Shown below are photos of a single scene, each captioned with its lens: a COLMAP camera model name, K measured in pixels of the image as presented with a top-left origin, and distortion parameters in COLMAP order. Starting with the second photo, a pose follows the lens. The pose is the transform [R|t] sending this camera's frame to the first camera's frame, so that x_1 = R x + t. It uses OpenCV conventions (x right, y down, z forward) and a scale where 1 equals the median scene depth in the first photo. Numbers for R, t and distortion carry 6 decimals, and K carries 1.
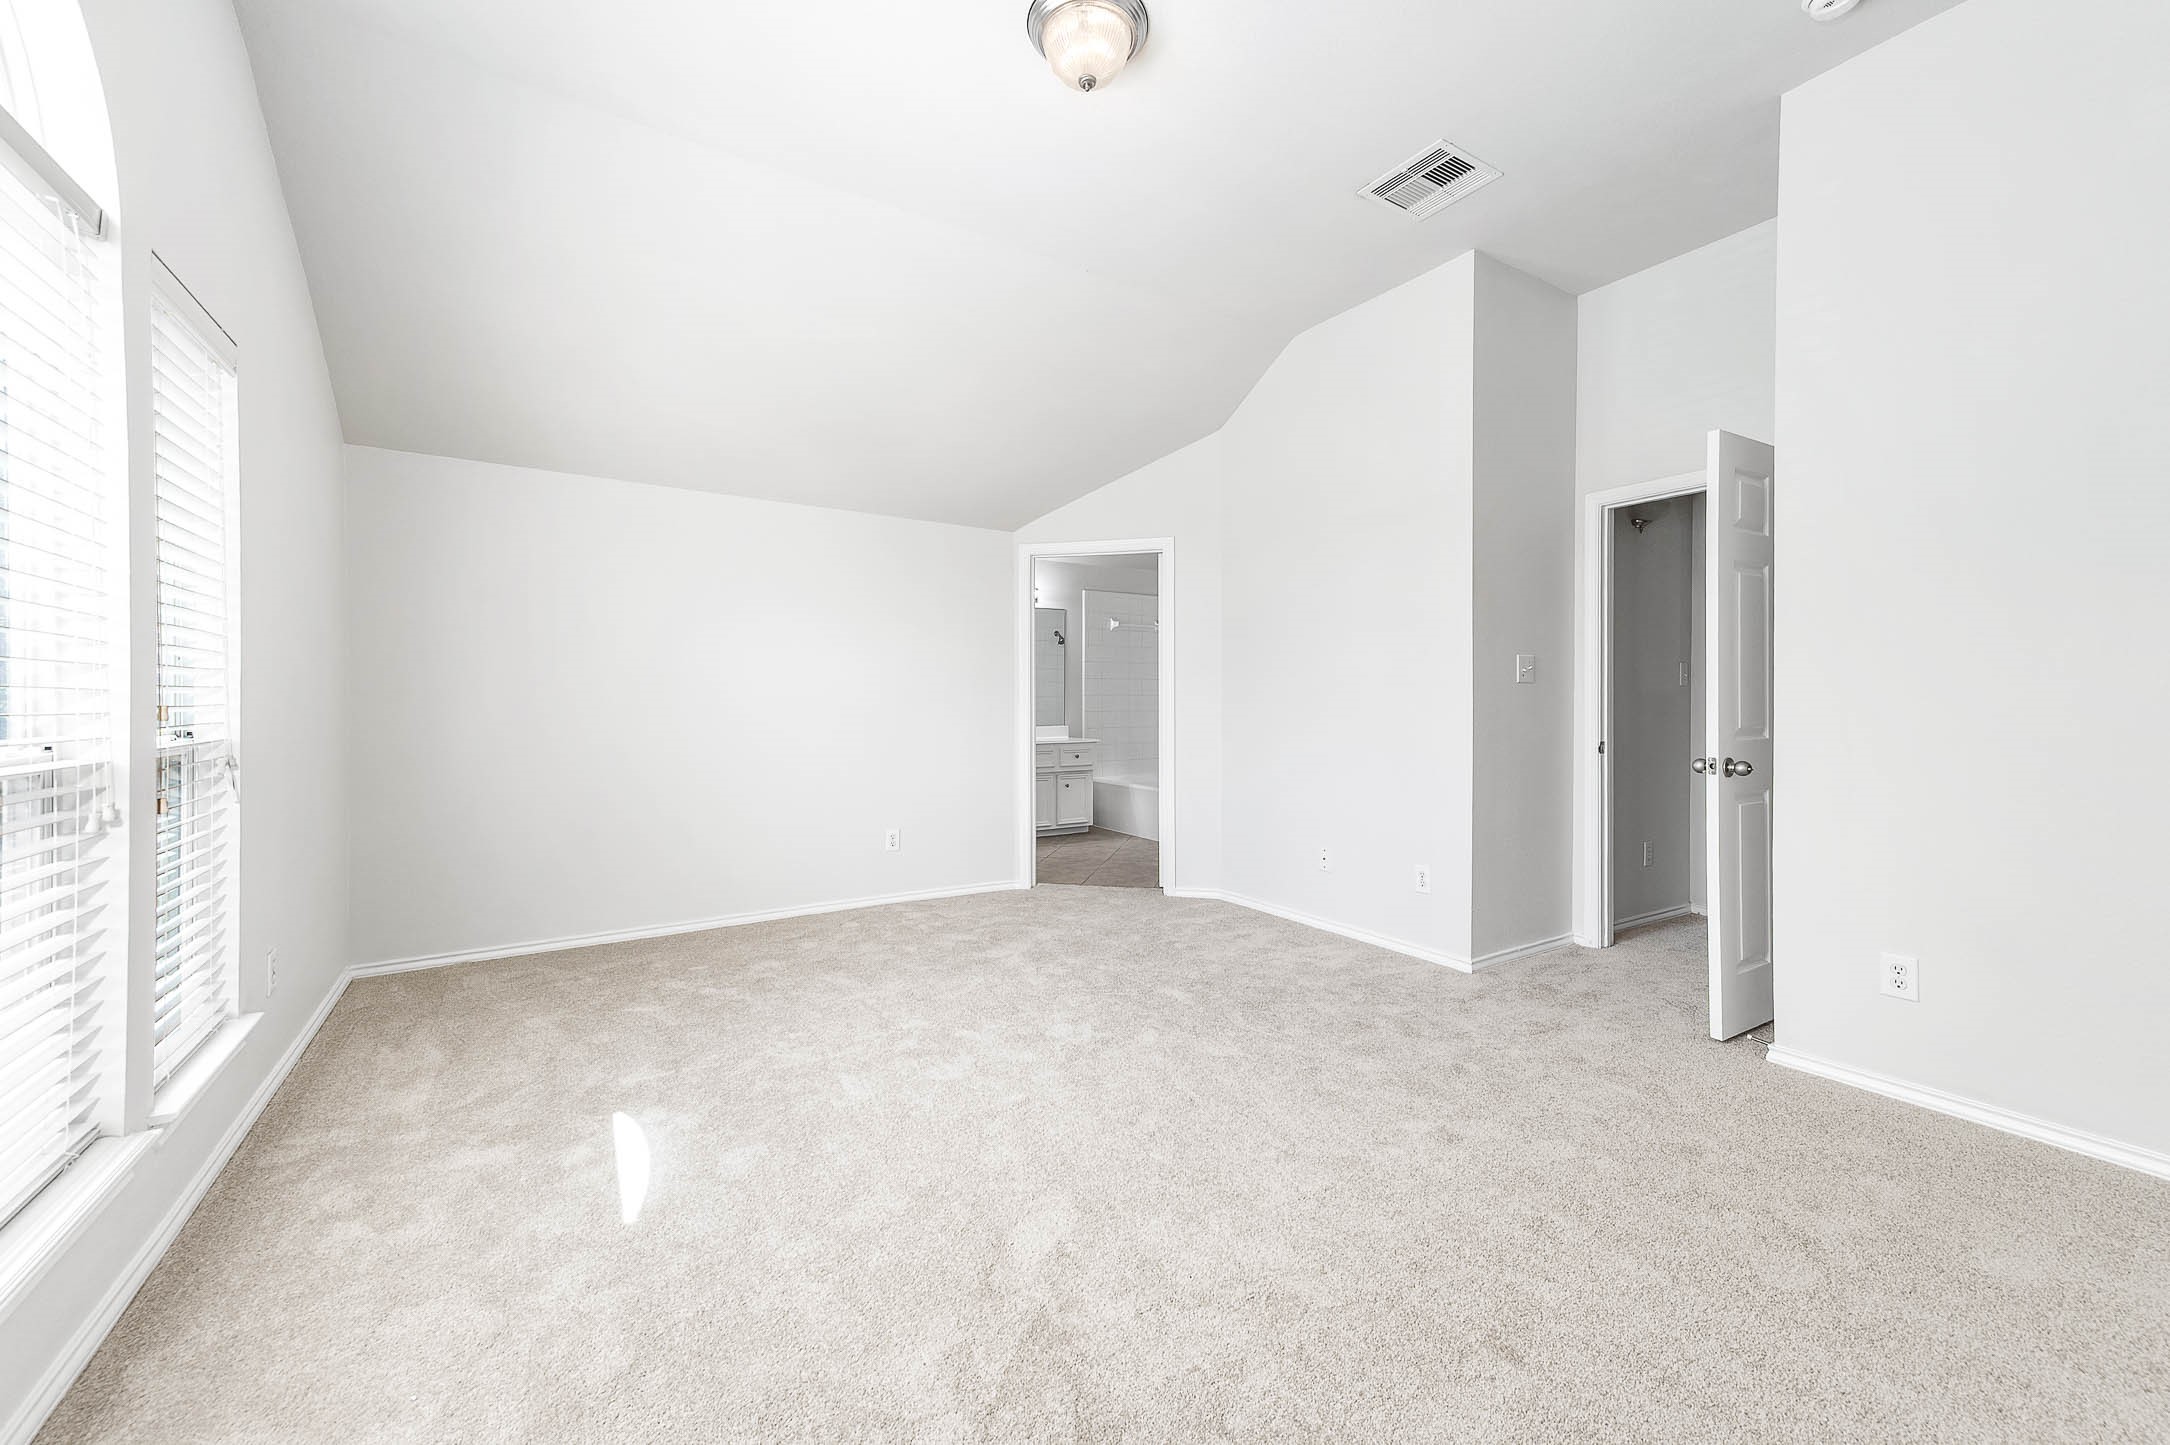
lens RADIAL K [[834.1, 0, 1088.6], [0, 834.1, 710.6], [0, 0, 1]] dist [-0.000074, -0.000093]
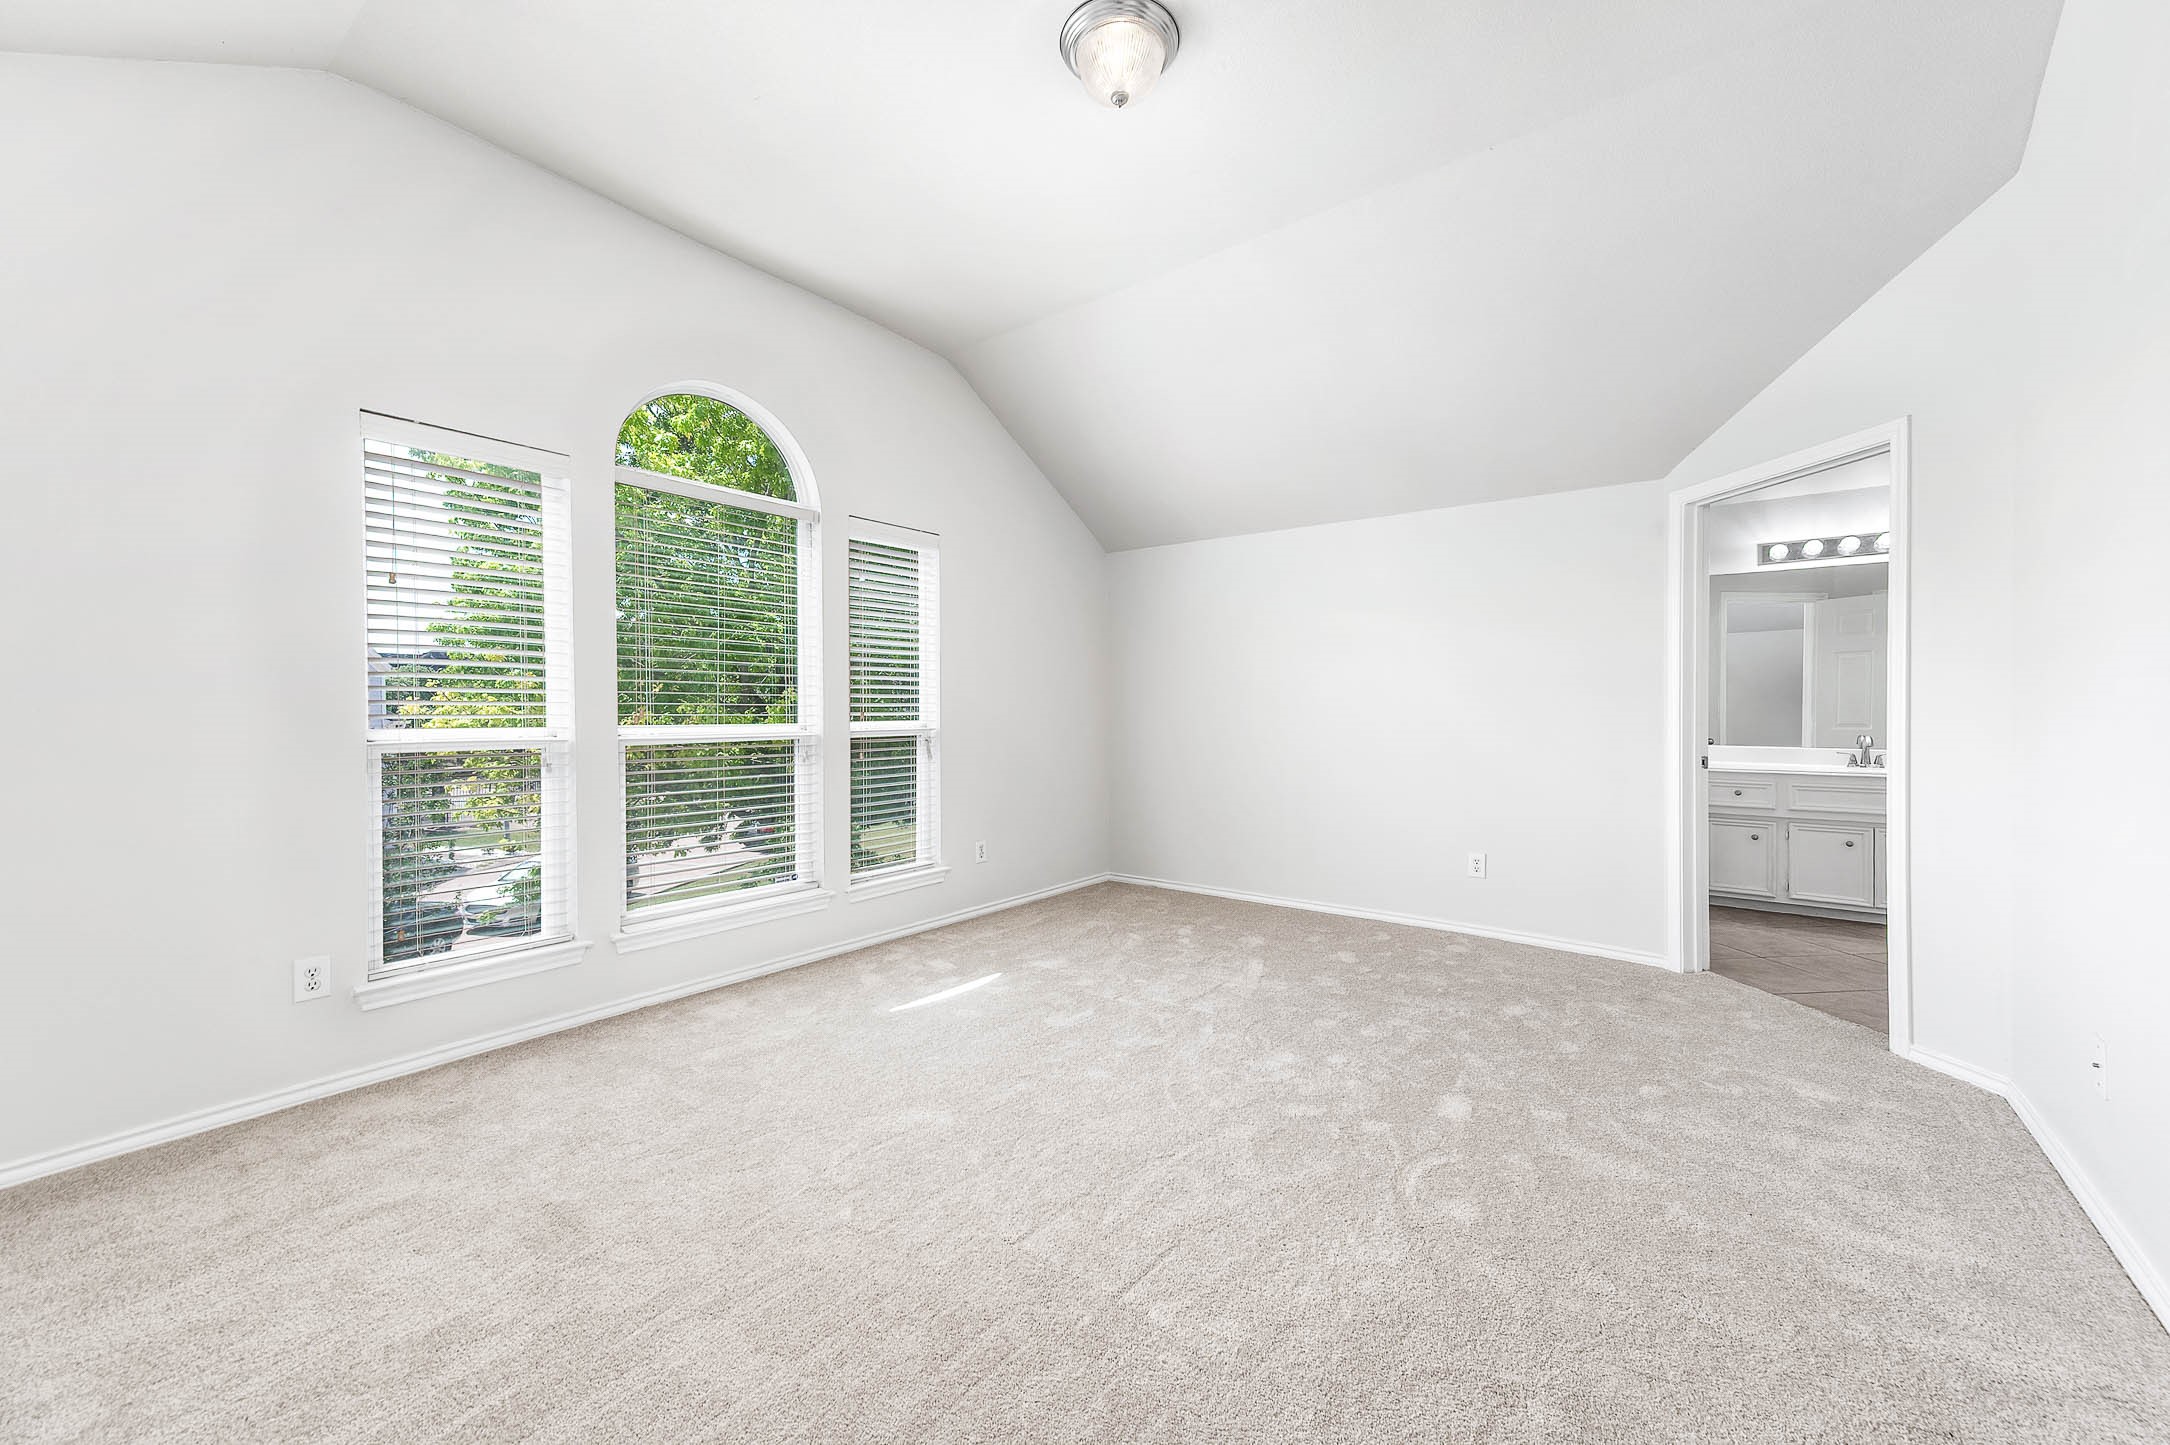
lens RADIAL K [[823.7, 0, 1085.0], [0, 823.7, 722.5], [0, 0, 1]] dist [0.000069, -0.000088]
pose [[0.325609, 0.013030, -0.945415, 0.464877], [-0.006069, 0.999913, 0.011691, -0.006328], [0.945485, 0.001931, 0.325660, 0.309977]]
